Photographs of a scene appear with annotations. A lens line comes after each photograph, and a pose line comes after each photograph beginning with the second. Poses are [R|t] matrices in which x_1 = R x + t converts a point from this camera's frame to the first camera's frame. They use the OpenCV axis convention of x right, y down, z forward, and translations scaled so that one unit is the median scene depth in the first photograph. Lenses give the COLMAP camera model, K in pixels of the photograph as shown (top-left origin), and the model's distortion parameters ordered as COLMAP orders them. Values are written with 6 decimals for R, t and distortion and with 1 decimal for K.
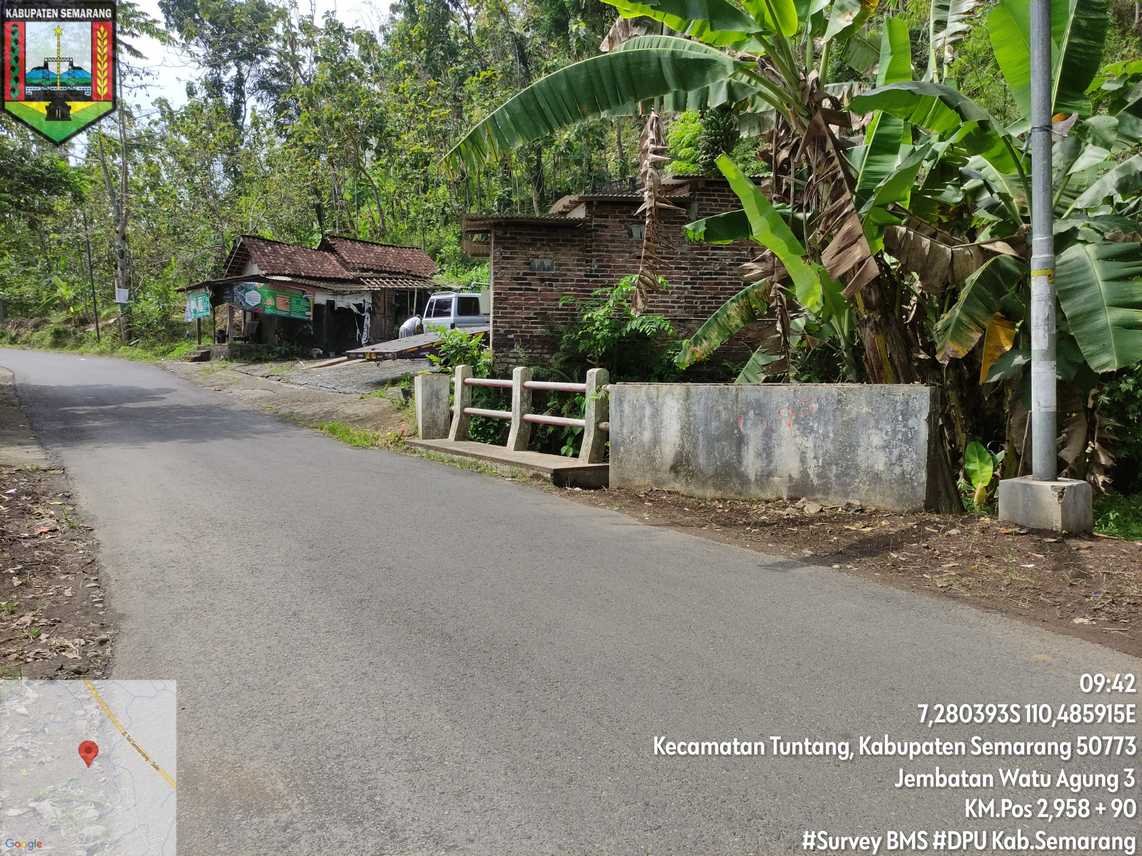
lens RADIAL K [[838.6, 0, 571.2], [0, 838.6, 426.7], [0, 0, 1]] dist [0.048202, -0.051349]
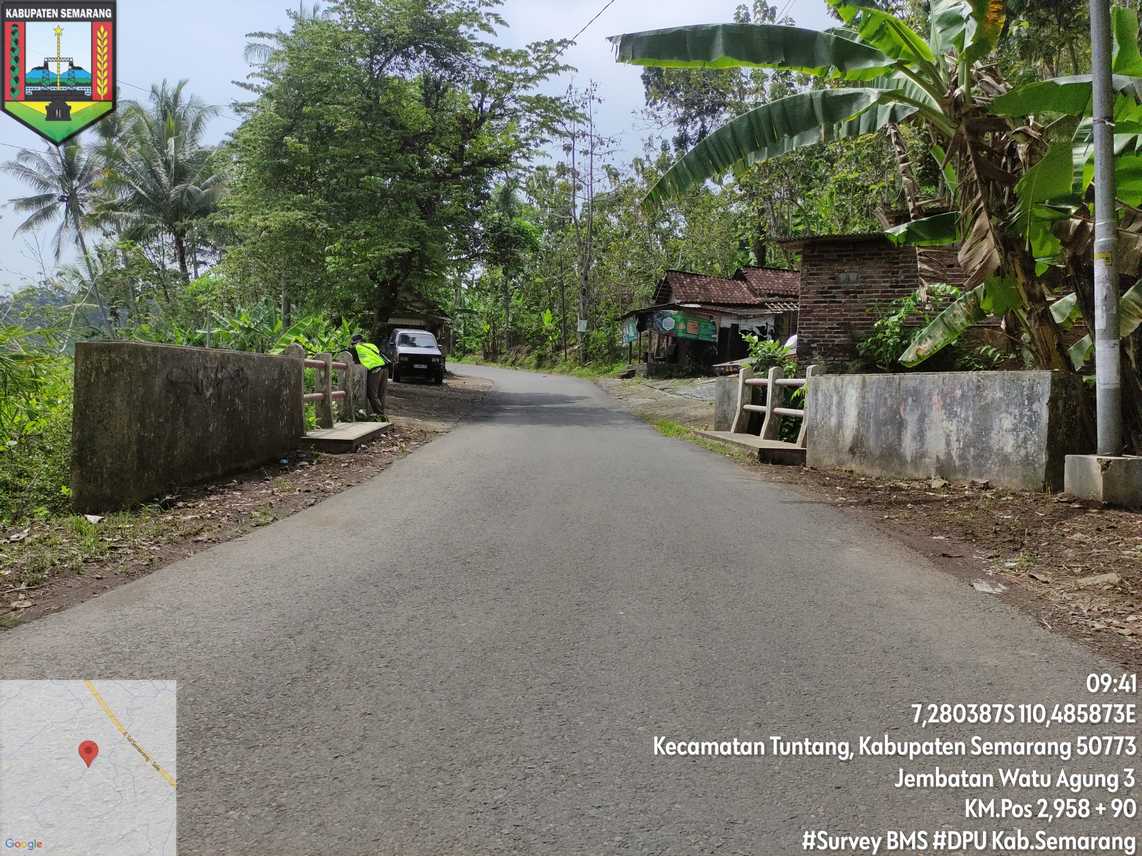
lens RADIAL K [[838.6, 0, 568.6], [0, 838.6, 424.1], [0, 0, 1]] dist [0.048202, -0.051349]
pose [[0.853038, 0.037900, -0.520470, 0.229369], [-0.057471, 0.998115, -0.021511, 0.036344], [0.518674, 0.048262, 0.853609, -0.094990]]
